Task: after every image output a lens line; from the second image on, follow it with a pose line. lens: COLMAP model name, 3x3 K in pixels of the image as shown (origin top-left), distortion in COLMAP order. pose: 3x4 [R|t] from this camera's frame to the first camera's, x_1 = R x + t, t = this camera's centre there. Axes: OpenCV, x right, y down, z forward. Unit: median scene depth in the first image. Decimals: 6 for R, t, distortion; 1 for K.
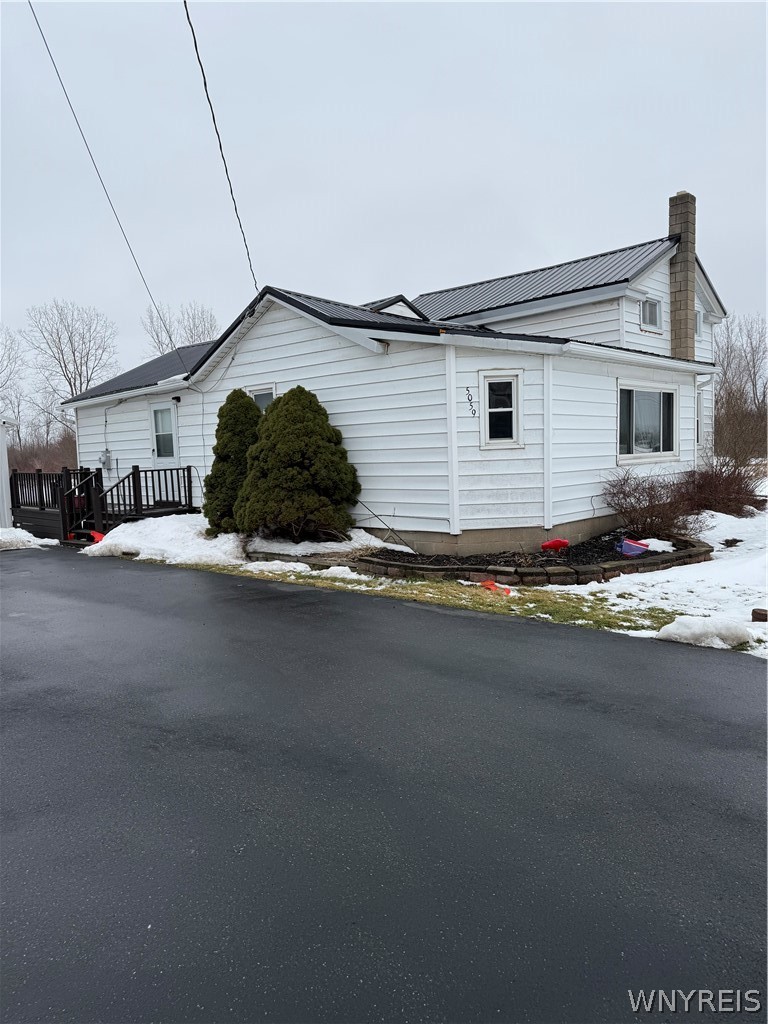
lens RADIAL K [[723.2, 0, 384.0], [0, 723.2, 512.0], [0, 0, 1]] dist [-0.048367, -0.001293]
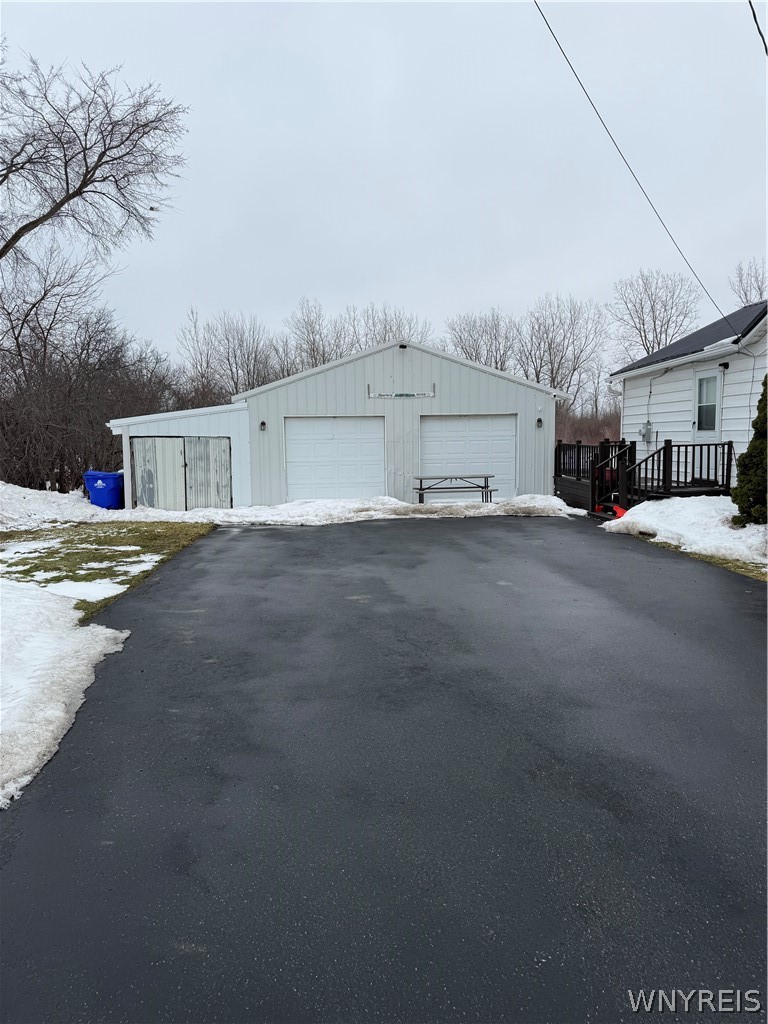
lens RADIAL K [[702.7, 0, 382.8], [0, 702.7, 486.0], [0, 0, 1]] dist [0.067195, -0.107488]
pose [[0.702612, 0.068593, -0.708259, 0.050091], [-0.060541, 0.997496, 0.036547, -0.015619], [0.708993, 0.017200, 0.705006, 0.088794]]
